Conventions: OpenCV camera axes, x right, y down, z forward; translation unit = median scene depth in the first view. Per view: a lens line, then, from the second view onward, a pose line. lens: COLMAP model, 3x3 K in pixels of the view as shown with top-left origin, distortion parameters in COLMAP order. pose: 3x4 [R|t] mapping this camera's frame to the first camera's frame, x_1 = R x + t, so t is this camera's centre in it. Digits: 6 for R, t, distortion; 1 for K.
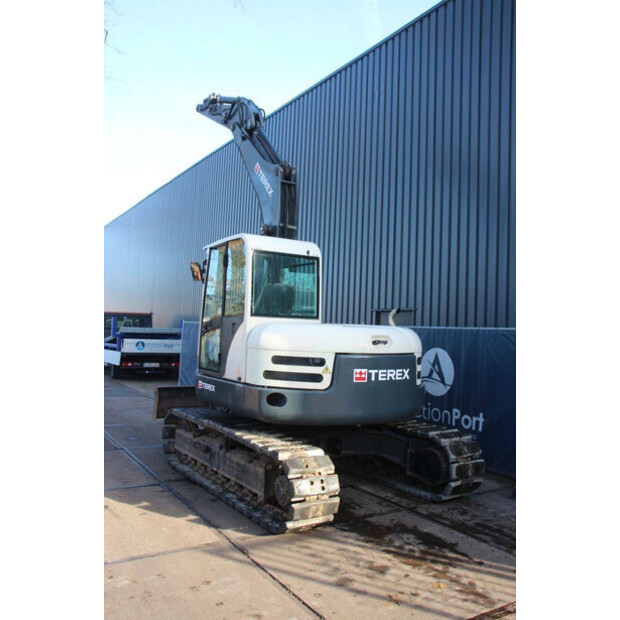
lens RADIAL K [[546.1, 0, 337.9], [0, 546.1, 327.2], [0, 0, 1]] dist [-0.104599, -0.004987]
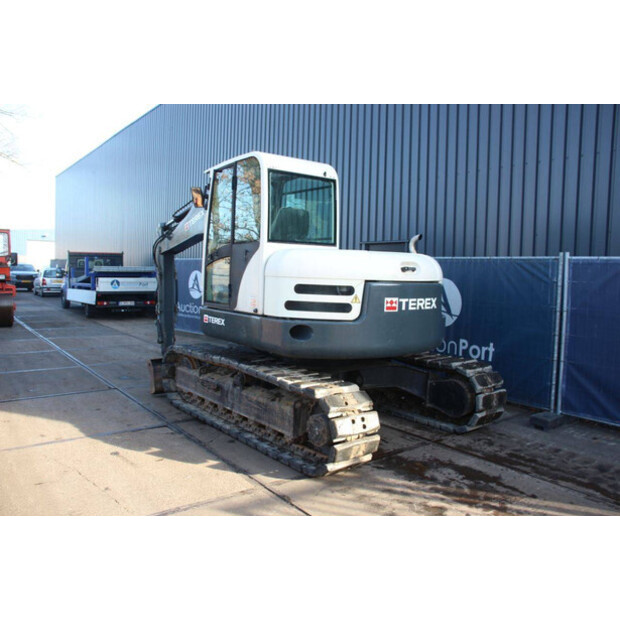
lens RADIAL K [[514.2, 0, 350.8], [0, 514.2, 311.6], [0, 0, 1]] dist [-0.171491, 0.150241]
pose [[0.994674, -0.015428, 0.101907, -0.111519], [0.006303, 0.995988, 0.089263, 0.020359], [-0.102875, -0.088146, 0.990781, 0.130318]]
